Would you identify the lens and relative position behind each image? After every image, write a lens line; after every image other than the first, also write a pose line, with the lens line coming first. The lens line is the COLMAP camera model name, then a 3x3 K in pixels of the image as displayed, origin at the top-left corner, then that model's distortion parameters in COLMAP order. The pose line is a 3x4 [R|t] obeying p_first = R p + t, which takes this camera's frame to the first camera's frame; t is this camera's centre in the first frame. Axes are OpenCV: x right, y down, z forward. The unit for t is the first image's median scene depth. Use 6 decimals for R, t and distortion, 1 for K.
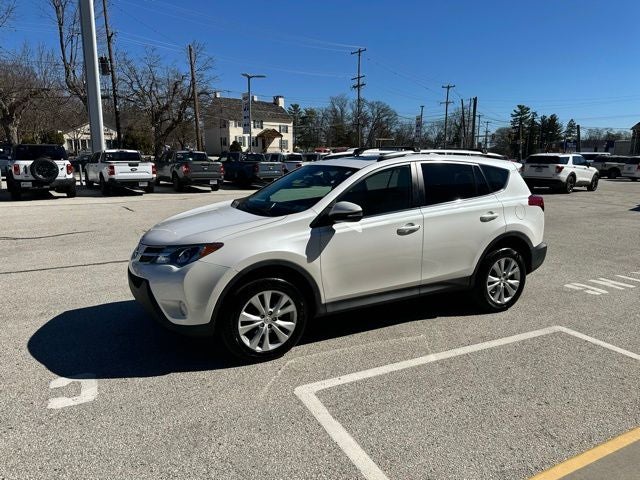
lens RADIAL K [[448.4, 0, 316.5], [0, 448.4, 243.5], [0, 0, 1]] dist [0.052527, -0.071517]
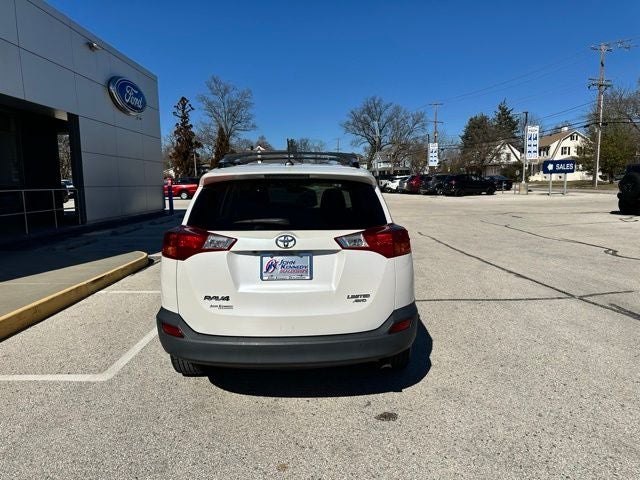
lens RADIAL K [[448.4, 0, 321.7], [0, 448.4, 243.4], [0, 0, 1]] dist [0.052527, -0.071517]
pose [[-0.437478, 0.118903, -0.891333, 1.018005], [-0.165177, 0.963728, 0.209632, -0.263383], [0.883928, 0.238937, -0.401970, 1.548405]]
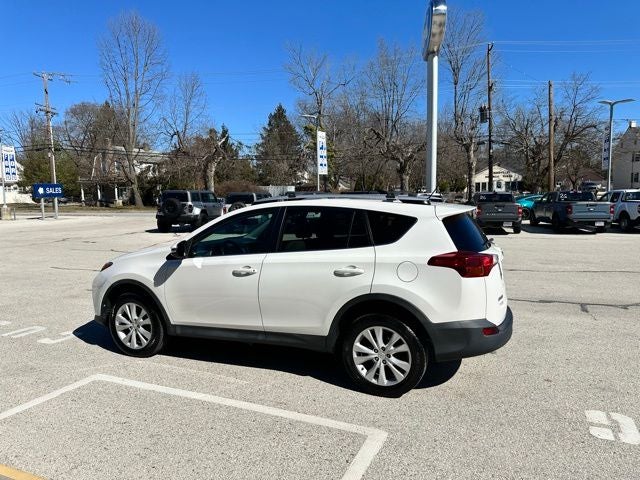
lens RADIAL K [[448.4, 0, 315.0], [0, 448.4, 241.8], [0, 0, 1]] dist [0.052527, -0.071517]
pose [[0.640417, 0.059915, -0.765687, 0.974314], [-0.130120, 0.991005, -0.031286, -0.079656], [0.756925, 0.119667, 0.642452, 0.405158]]
